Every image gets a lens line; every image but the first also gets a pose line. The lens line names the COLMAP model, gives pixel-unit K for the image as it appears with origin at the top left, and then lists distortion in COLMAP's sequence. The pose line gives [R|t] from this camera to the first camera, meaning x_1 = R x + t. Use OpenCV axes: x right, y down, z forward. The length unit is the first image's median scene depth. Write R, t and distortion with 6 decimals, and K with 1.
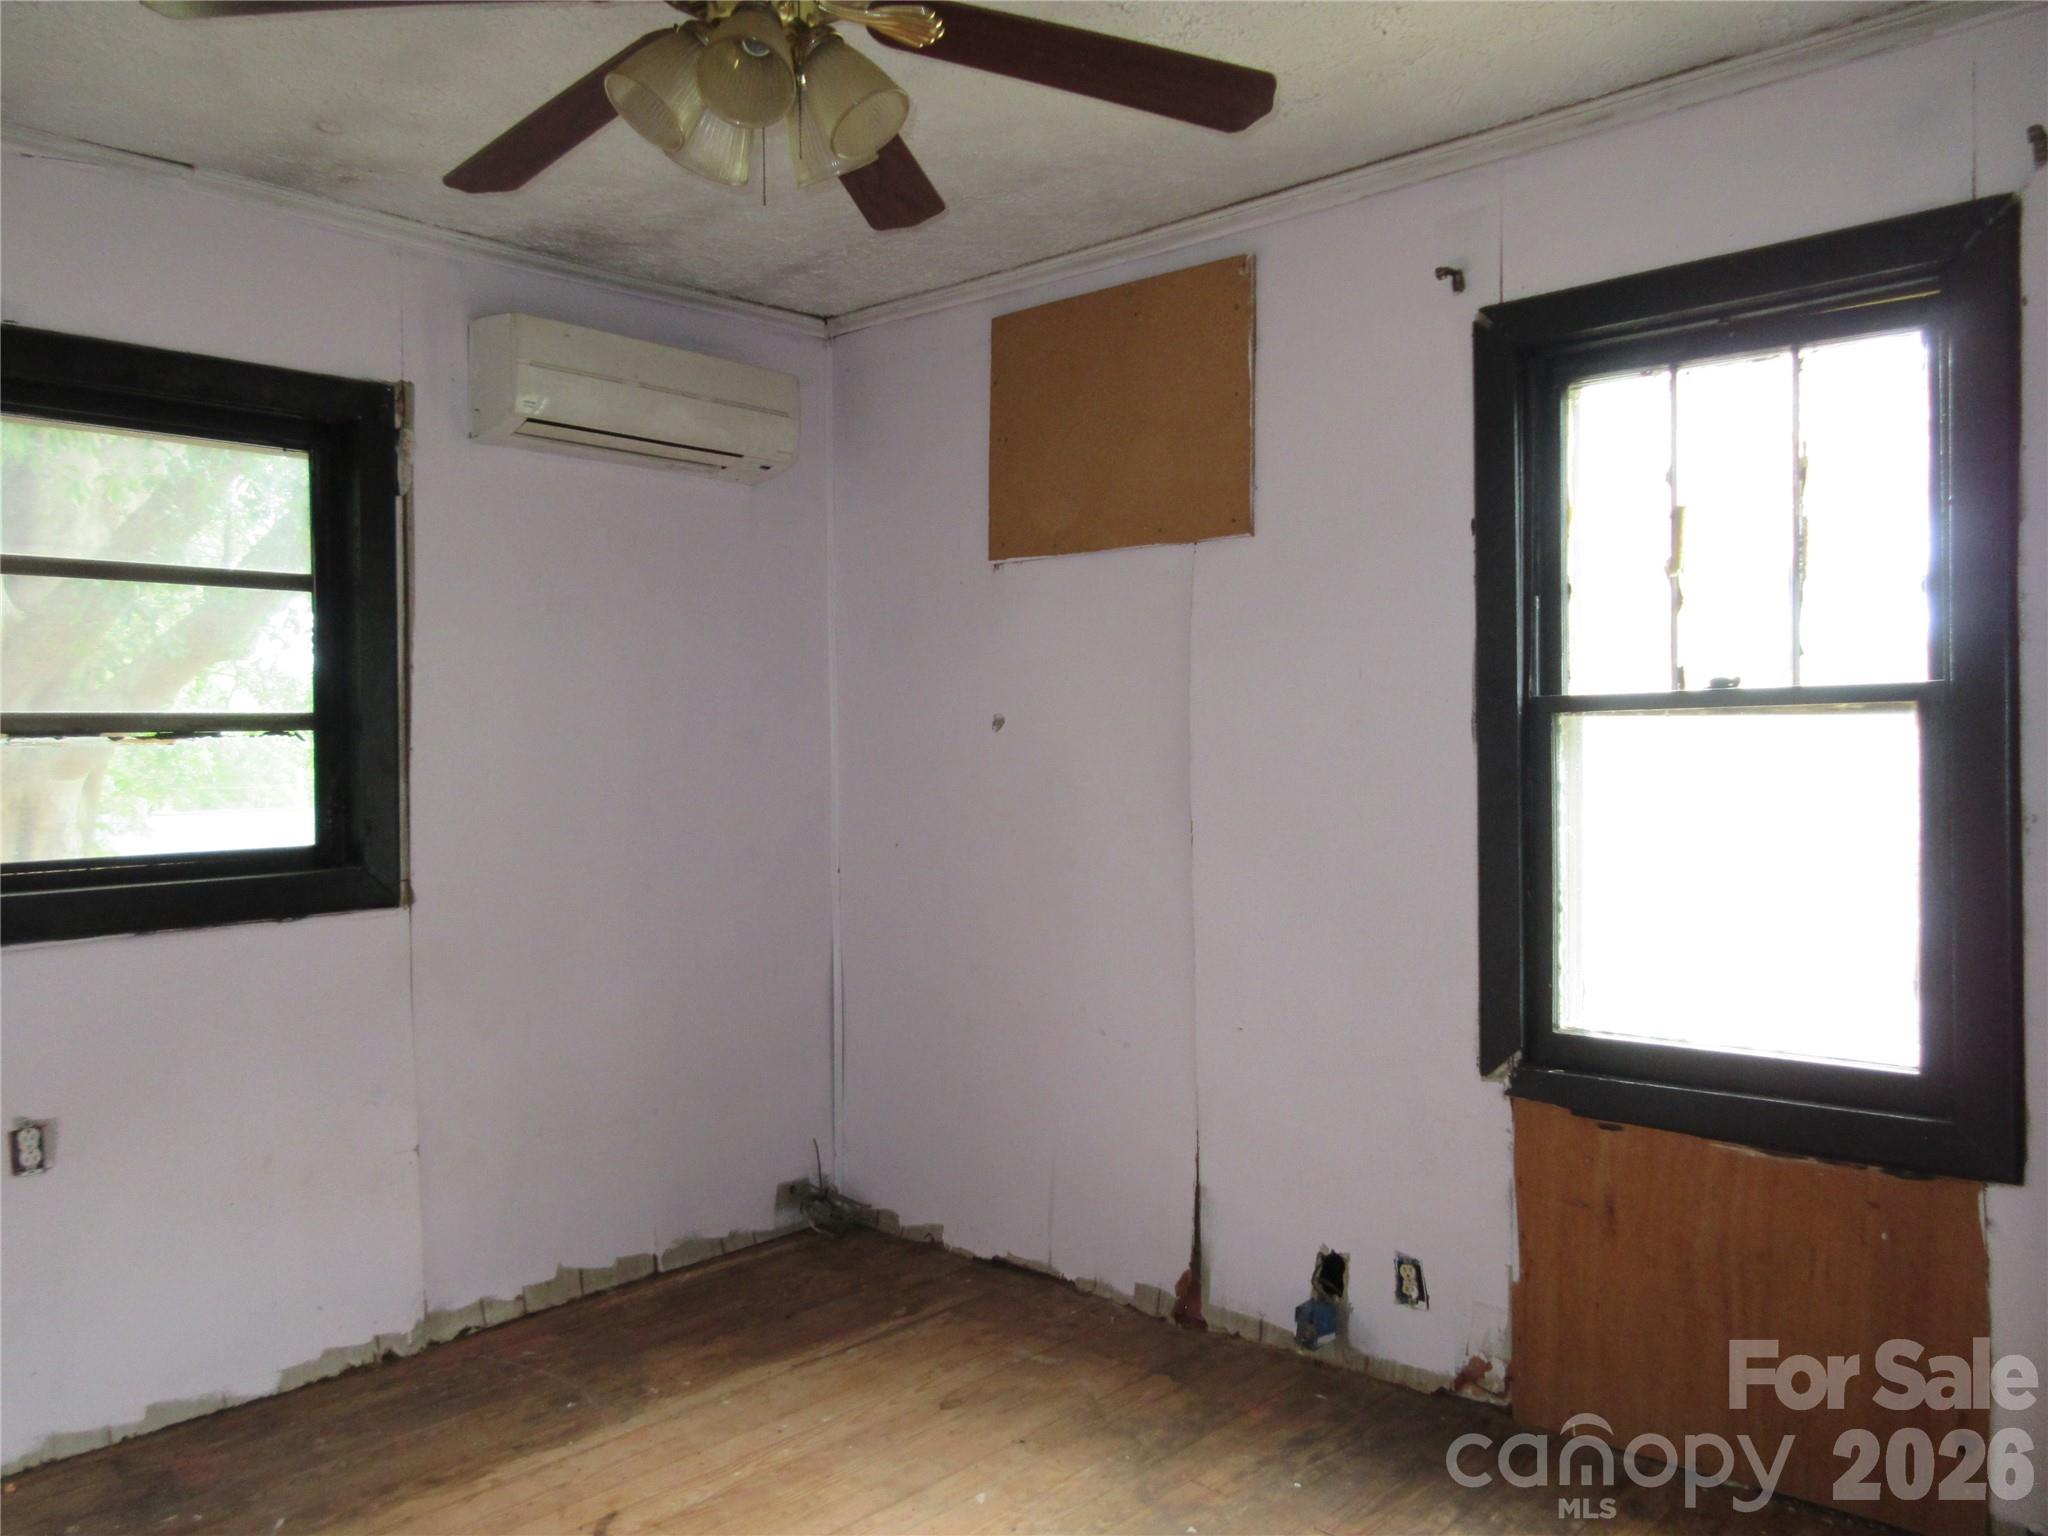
lens RADIAL K [[1592.6, 0, 1024.0], [0, 1592.6, 768.0], [0, 0, 1]] dist [0.031643, 0.013653]
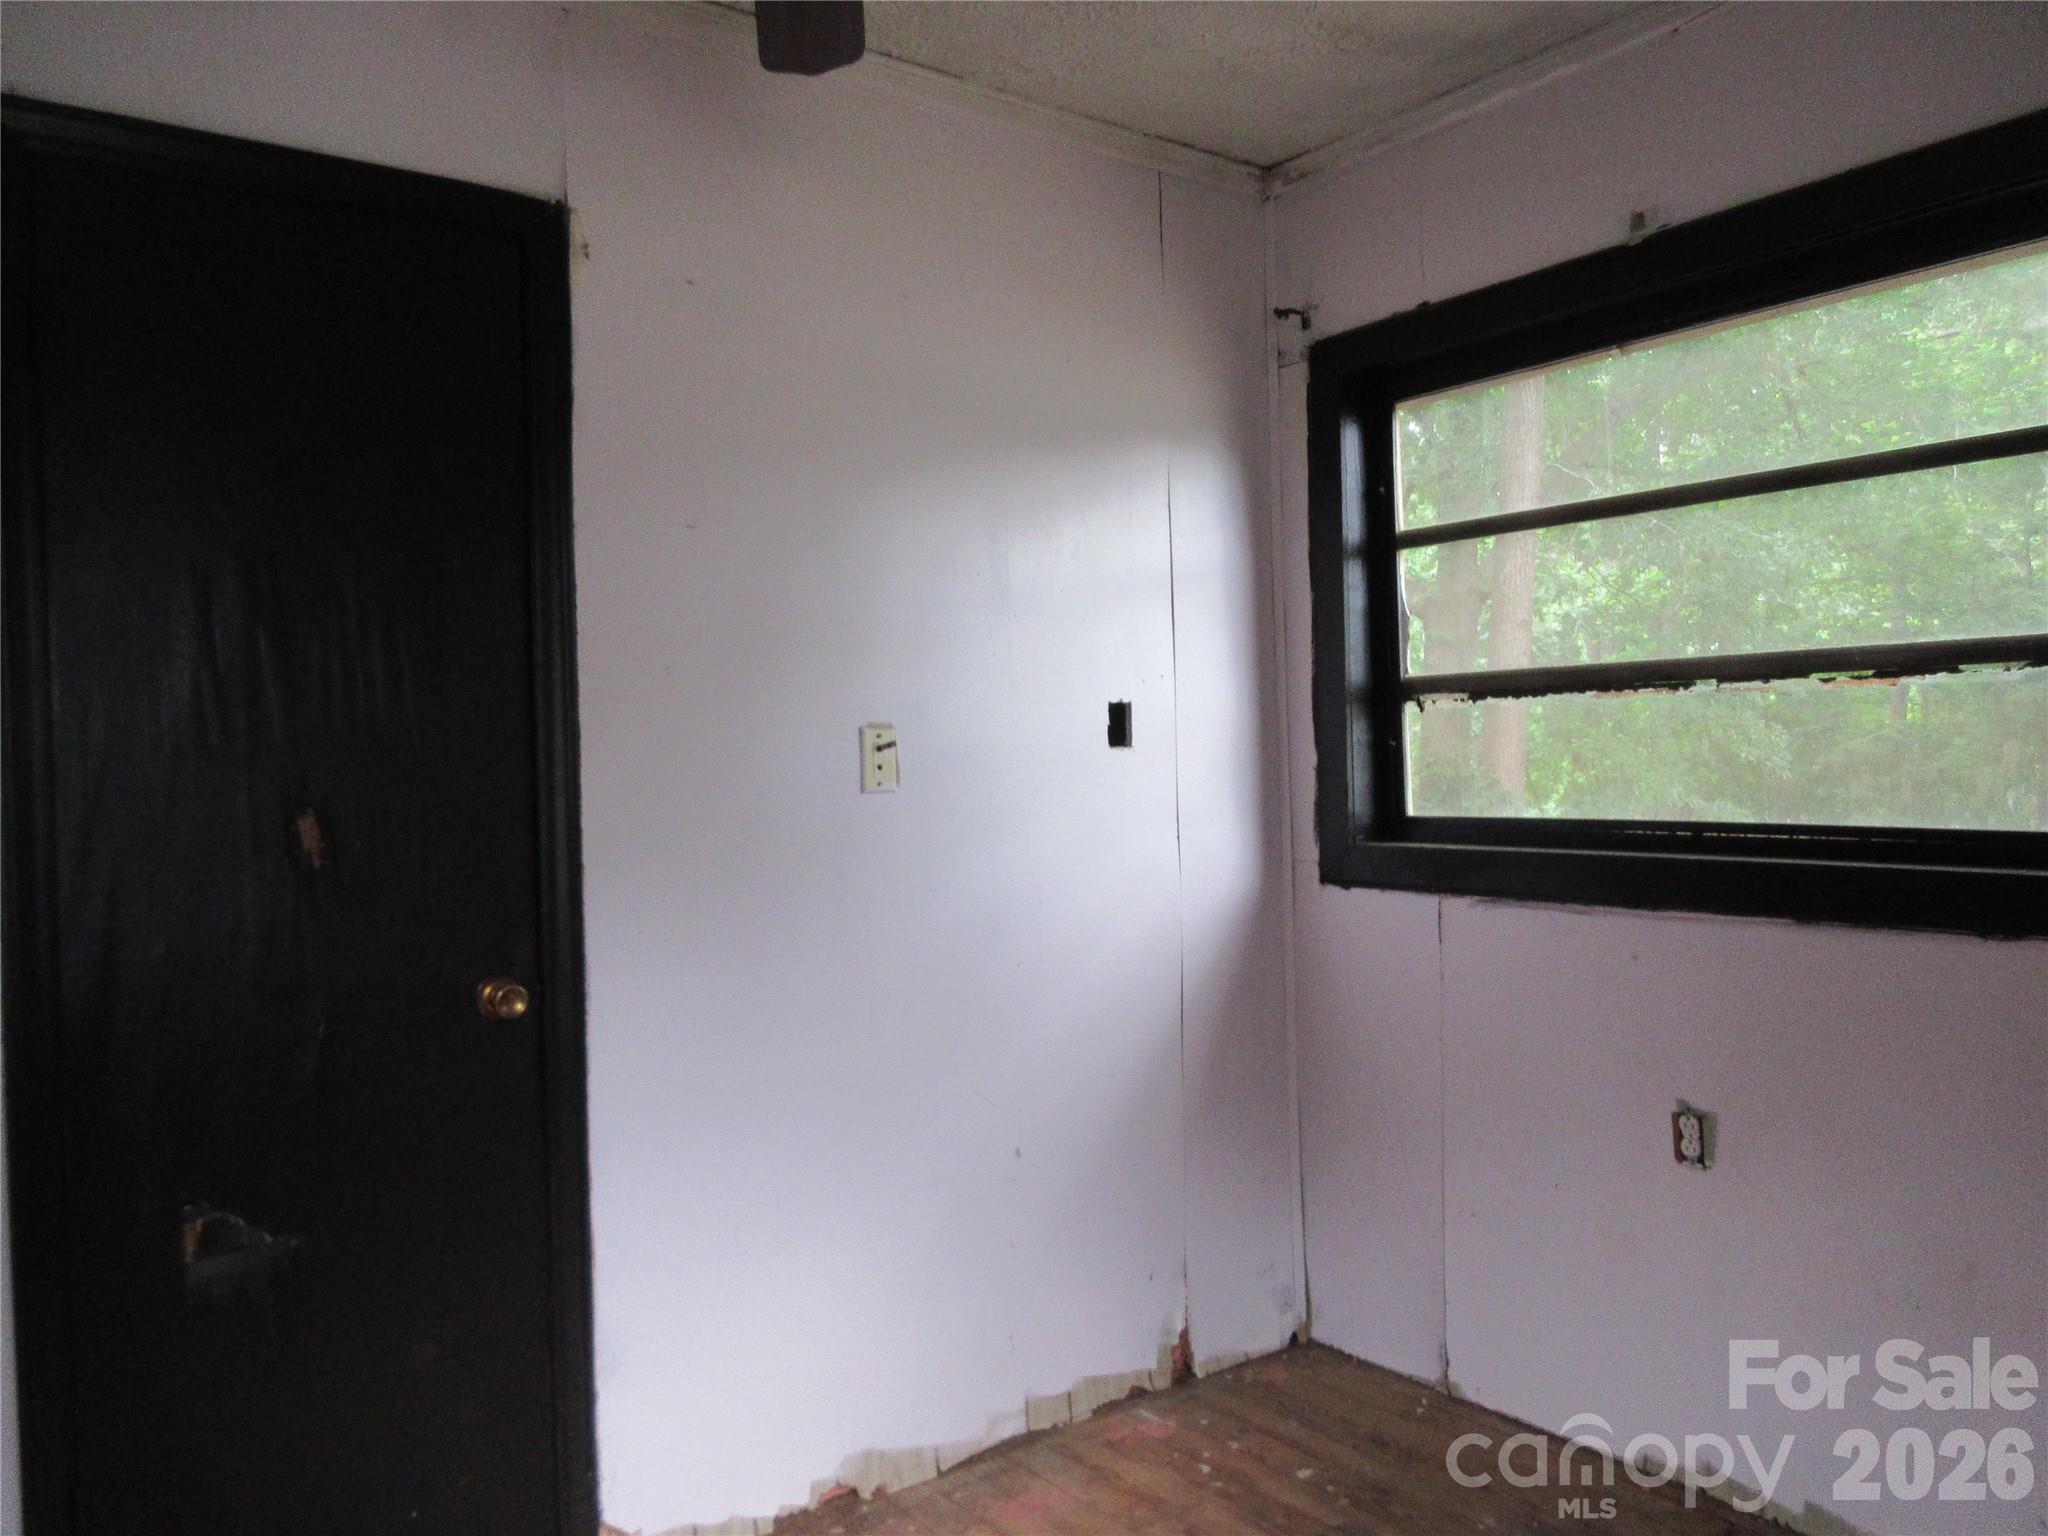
lens RADIAL K [[1592.6, 0, 1024.0], [0, 1592.6, 768.0], [0, 0, 1]] dist [0.031643, 0.013653]
pose [[-0.196123, 0.025192, -0.980256, 0.320753], [0.004998, 0.999683, 0.024691, 0.004255], [0.980567, -0.000057, -0.196187, 0.779690]]
